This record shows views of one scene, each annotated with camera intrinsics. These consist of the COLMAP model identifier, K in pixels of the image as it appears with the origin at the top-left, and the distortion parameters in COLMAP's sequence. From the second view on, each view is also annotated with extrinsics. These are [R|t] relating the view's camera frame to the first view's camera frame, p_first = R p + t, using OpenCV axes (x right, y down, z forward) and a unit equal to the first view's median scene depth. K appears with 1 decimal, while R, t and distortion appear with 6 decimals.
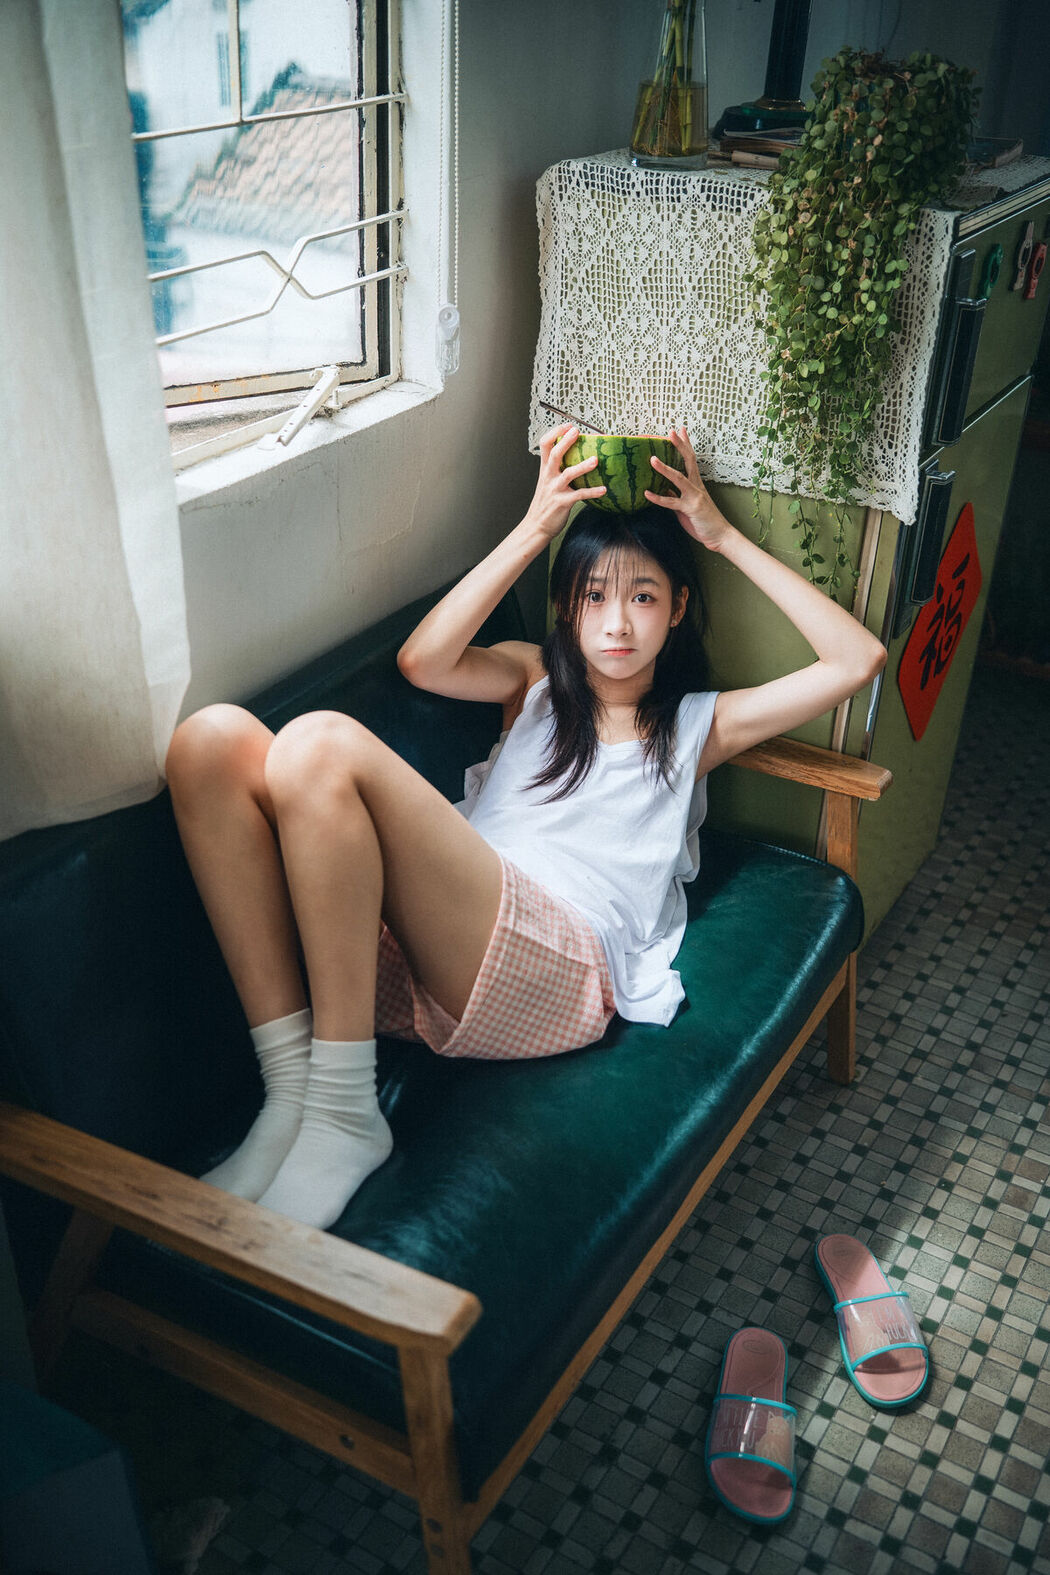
lens RADIAL K [[1566.4, 0, 492.0], [0, 1566.4, 789.6], [0, 0, 1]] dist [-0.002672, 0.013898]
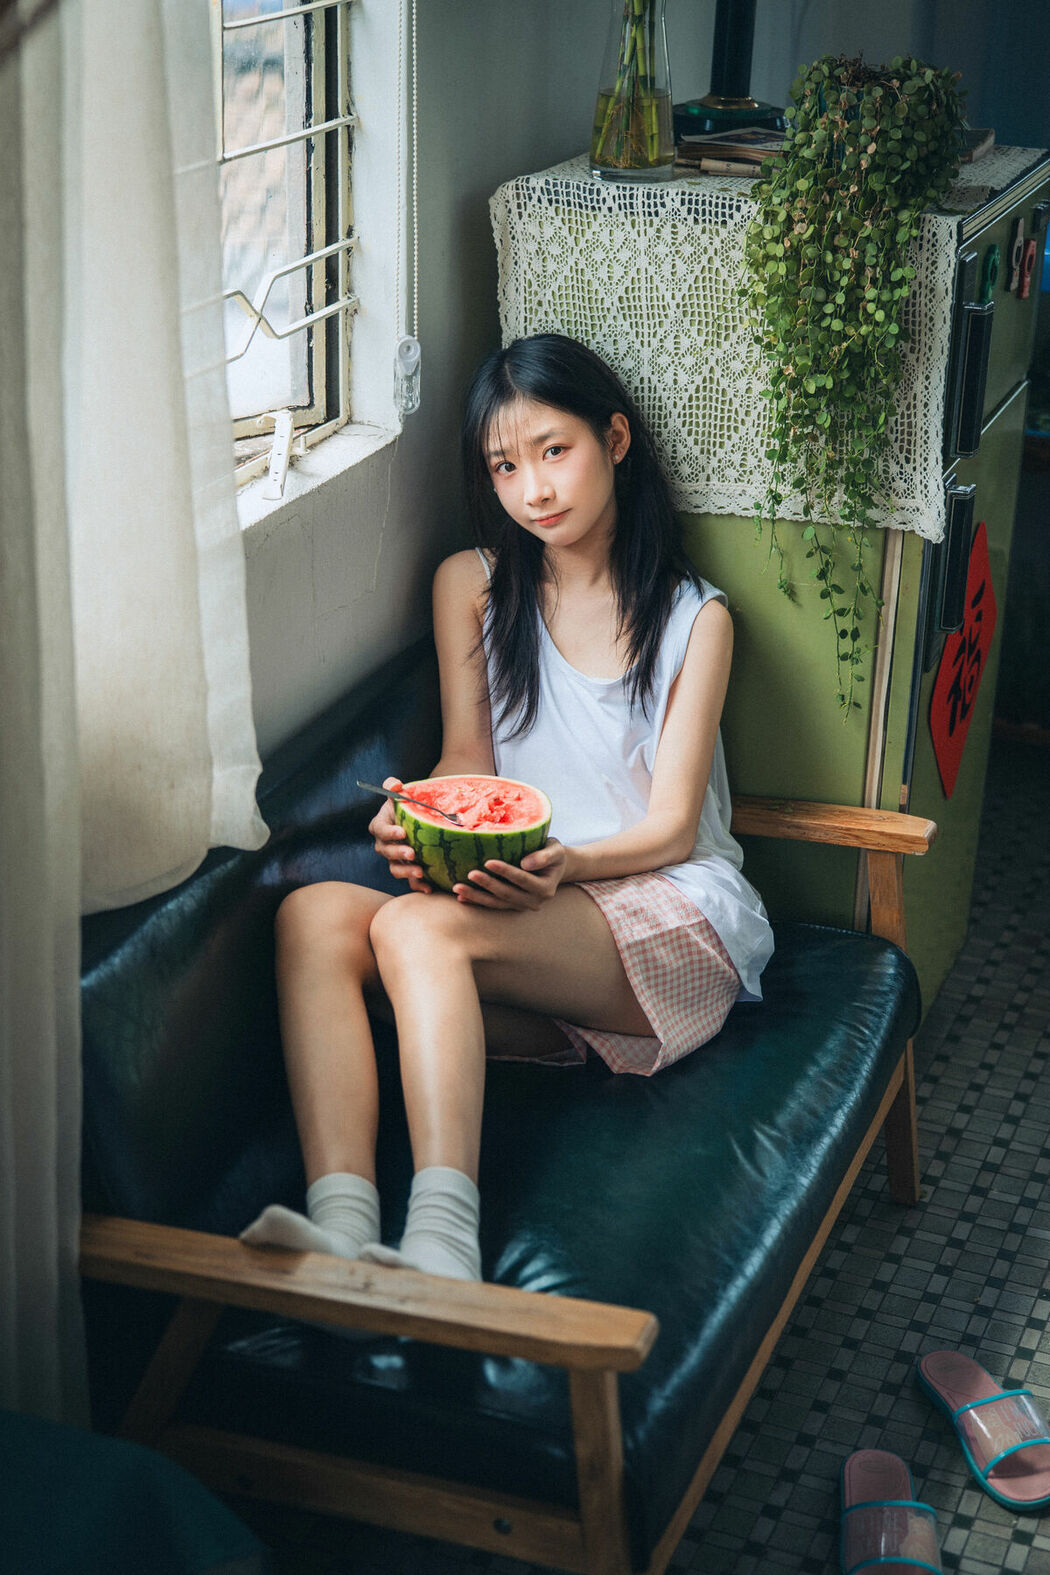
lens RADIAL K [[2612.3, 0, 372.4], [0, 2612.3, 789.9], [0, 0, 1]] dist [0.040213, -0.161848]
pose [[0.989951, -0.071377, 0.122073, -0.257155], [0.085745, 0.989445, -0.116817, 0.124250], [-0.112447, 0.126110, 0.985623, -0.455618]]
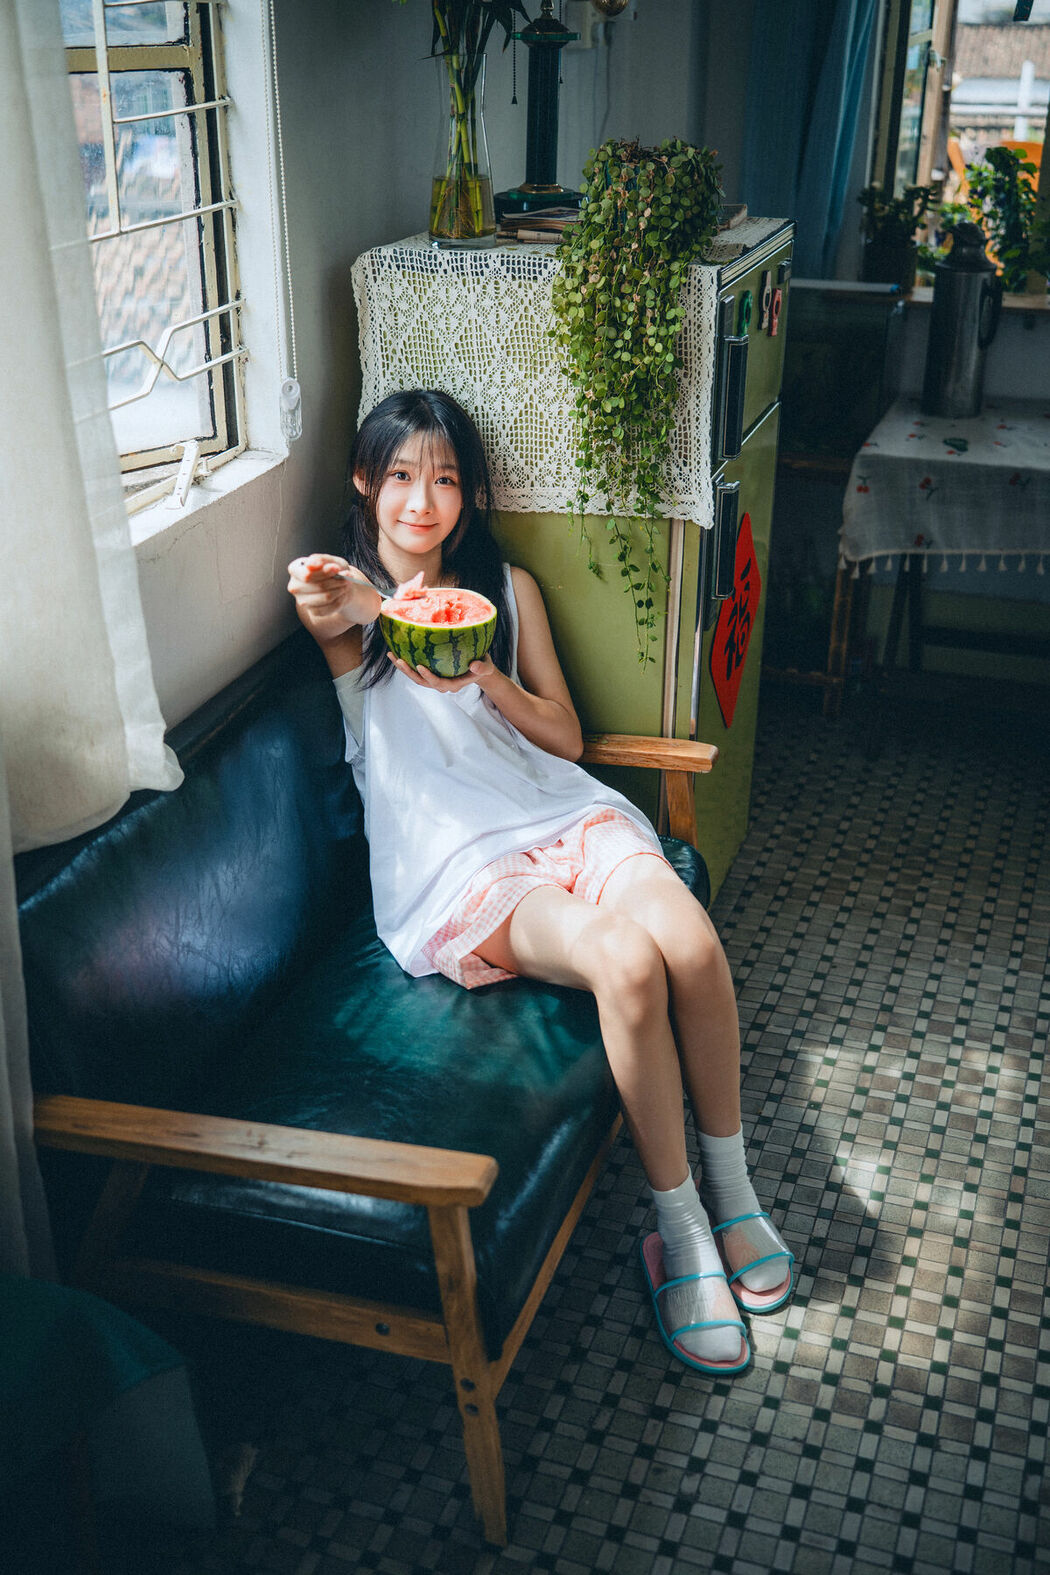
lens RADIAL K [[1777.4, 0, 436.7], [0, 1777.4, 811.0], [0, 0, 1]] dist [0.041036, -0.039149]
pose [[0.980094, -0.117949, 0.159696, -0.171149], [0.130432, 0.988980, -0.070044, 0.106465], [-0.149675, 0.089479, 0.984678, -0.263528]]
